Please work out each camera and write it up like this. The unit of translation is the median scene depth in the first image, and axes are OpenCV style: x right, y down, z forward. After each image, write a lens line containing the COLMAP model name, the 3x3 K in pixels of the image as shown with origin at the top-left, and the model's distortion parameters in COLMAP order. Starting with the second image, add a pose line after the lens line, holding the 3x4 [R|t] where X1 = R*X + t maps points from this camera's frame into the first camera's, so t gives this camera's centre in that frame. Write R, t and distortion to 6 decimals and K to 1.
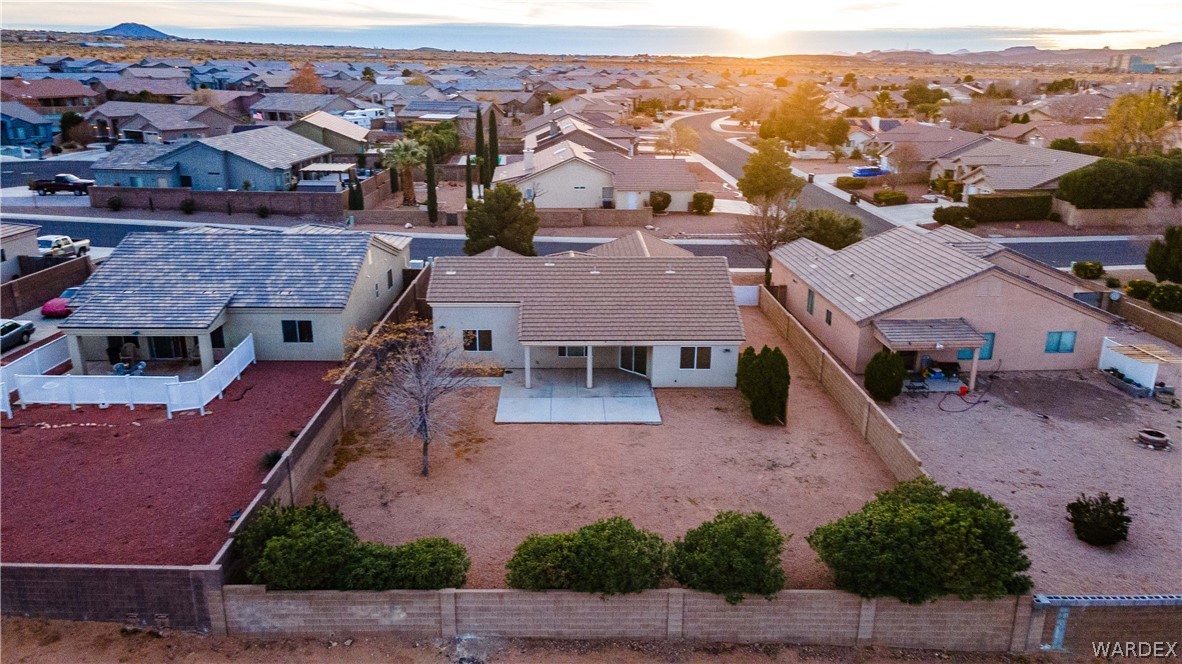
lens RADIAL K [[883.8, 0, 587.1], [0, 883.8, 334.2], [0, 0, 1]] dist [0.034705, 0.026561]
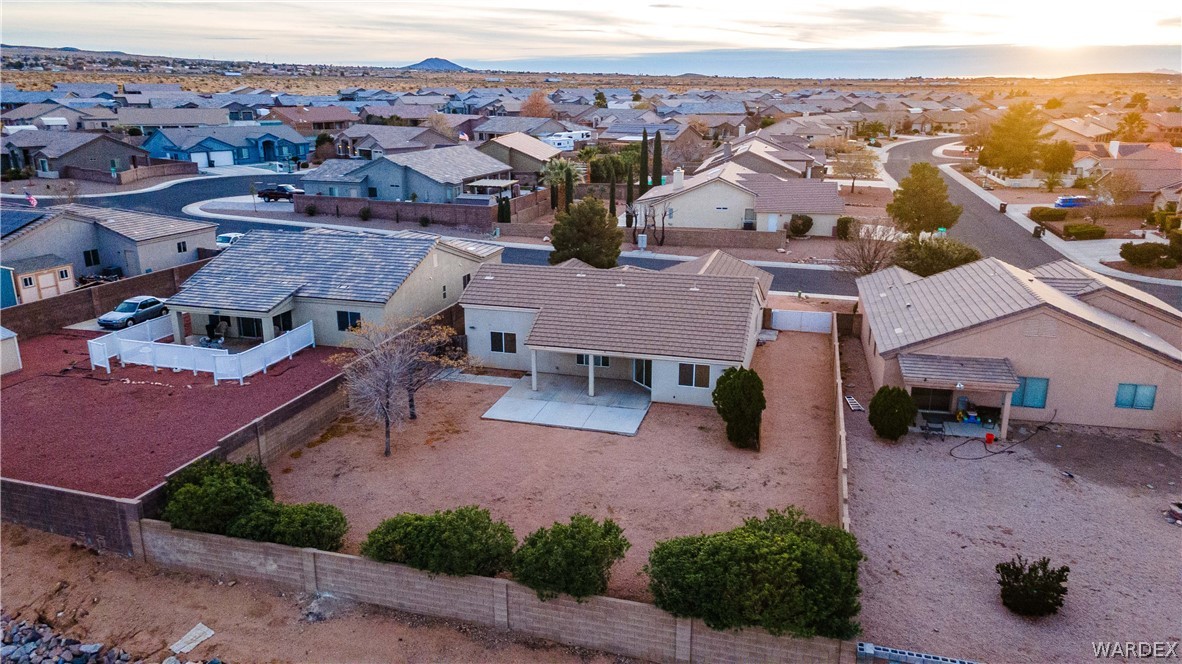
lens RADIAL K [[883.8, 0, 585.4], [0, 883.8, 332.8], [0, 0, 1]] dist [0.034705, 0.026561]
pose [[0.955340, 0.072818, -0.286398, 0.279683], [-0.080878, 0.996589, -0.016397, 0.005124], [0.284227, 0.038828, 0.957970, 0.013428]]
